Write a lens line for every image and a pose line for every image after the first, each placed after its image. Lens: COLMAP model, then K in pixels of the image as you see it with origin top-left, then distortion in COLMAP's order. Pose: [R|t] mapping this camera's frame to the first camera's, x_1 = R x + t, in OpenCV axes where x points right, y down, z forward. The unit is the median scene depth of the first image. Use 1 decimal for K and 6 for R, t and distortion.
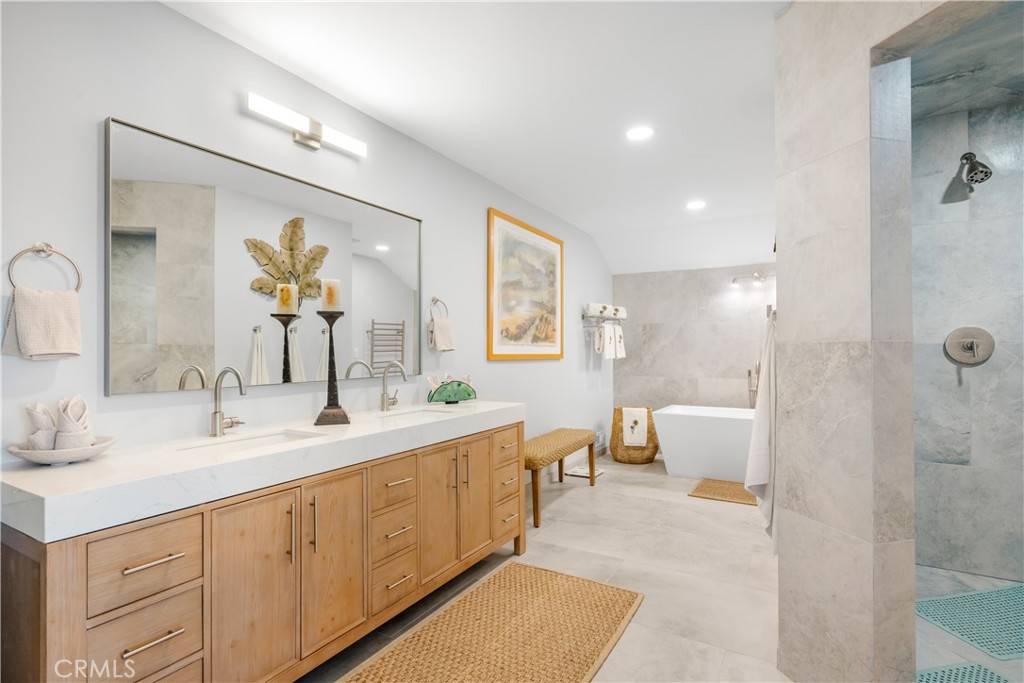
lens RADIAL K [[499.5, 0, 515.5], [0, 499.5, 345.7], [0, 0, 1]] dist [0.001878, 0.000399]
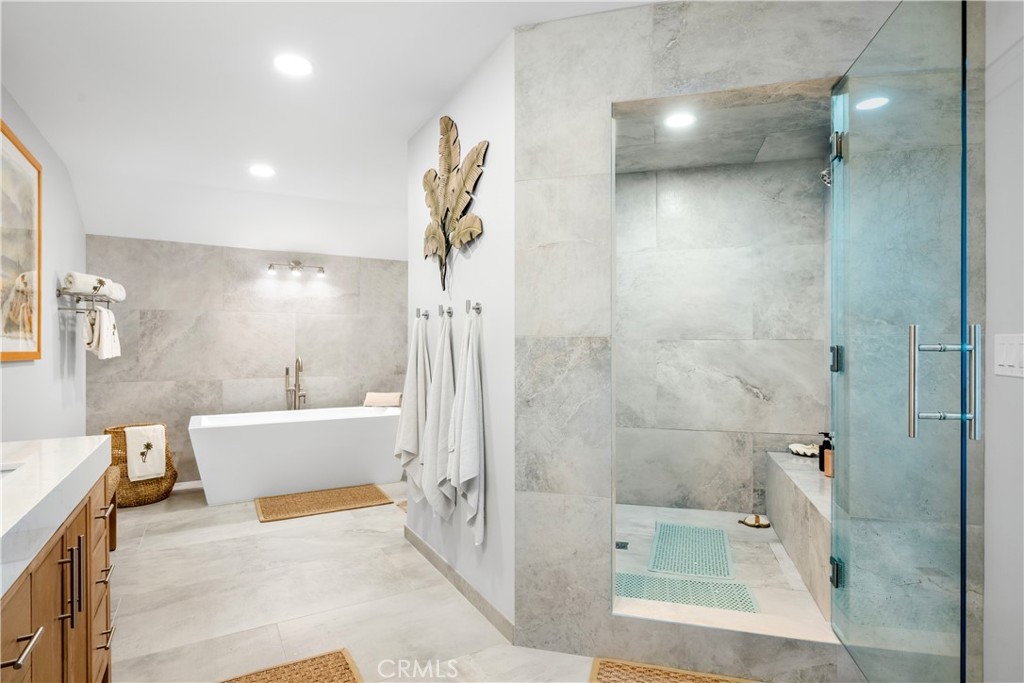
lens RADIAL K [[536.1, 0, 514.7], [0, 536.1, 343.5], [0, 0, 1]] dist [0.001795, 0.000992]
pose [[0.496548, 0.004335, 0.867998, -0.192147], [-0.006257, 0.999979, -0.001414, 0.003944], [-0.867987, -0.004729, 0.496565, 0.181472]]
